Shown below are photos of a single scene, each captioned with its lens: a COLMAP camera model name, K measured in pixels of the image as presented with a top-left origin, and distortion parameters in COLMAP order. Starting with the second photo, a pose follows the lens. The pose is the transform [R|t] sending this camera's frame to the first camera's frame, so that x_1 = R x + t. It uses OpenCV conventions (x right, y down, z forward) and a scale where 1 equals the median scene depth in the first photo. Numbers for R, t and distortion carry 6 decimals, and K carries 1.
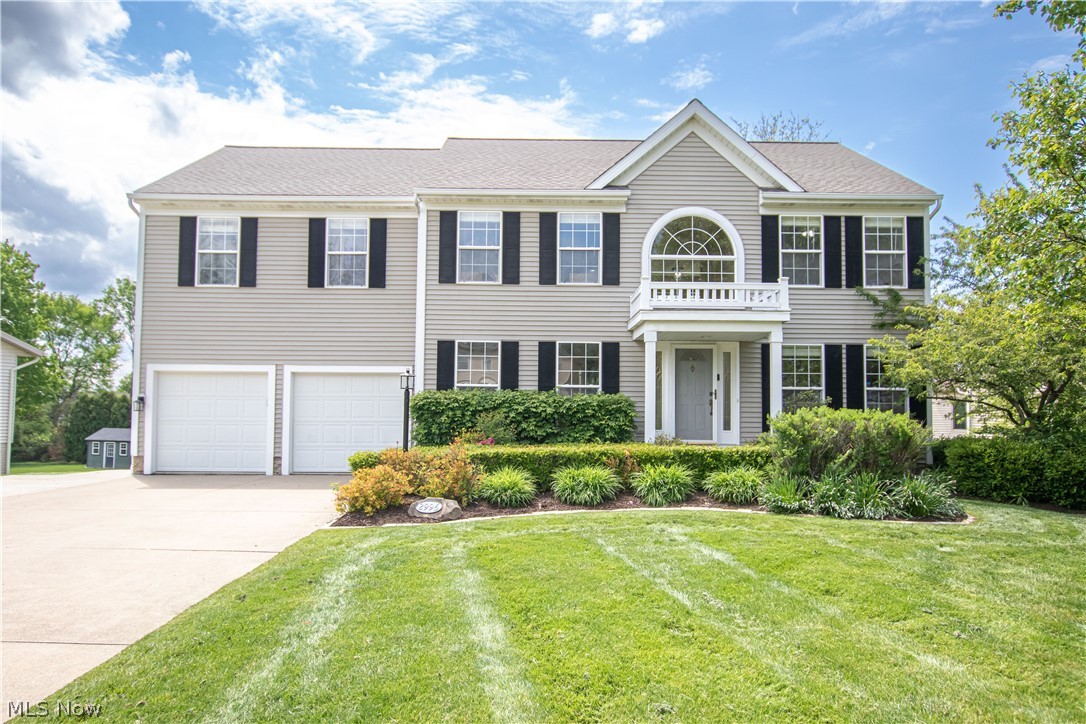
lens RADIAL K [[758.9, 0, 543.0], [0, 758.9, 362.0], [0, 0, 1]] dist [0.003233, 0.002475]
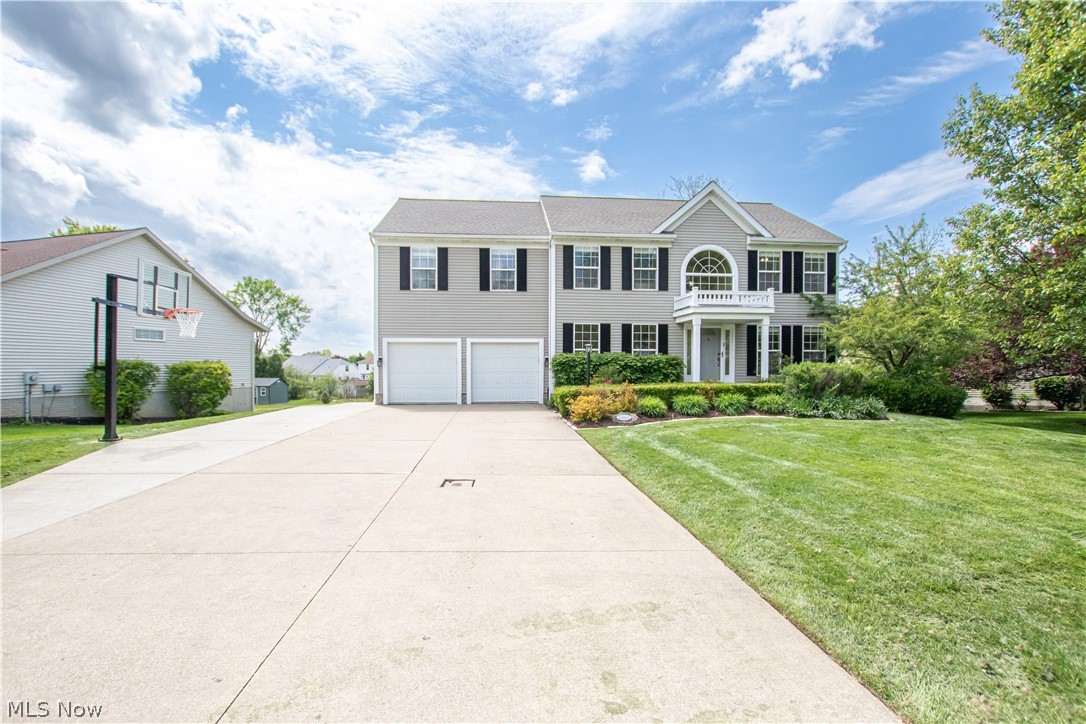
lens RADIAL K [[517.5, 0, 543.0], [0, 517.5, 362.0], [0, 0, 1]] dist [-0.024695, -0.000110]
pose [[0.996836, -0.006456, 0.079219, -0.270711], [0.001621, 0.998139, 0.060951, -0.012497], [-0.079465, -0.060630, 0.994992, -0.140063]]
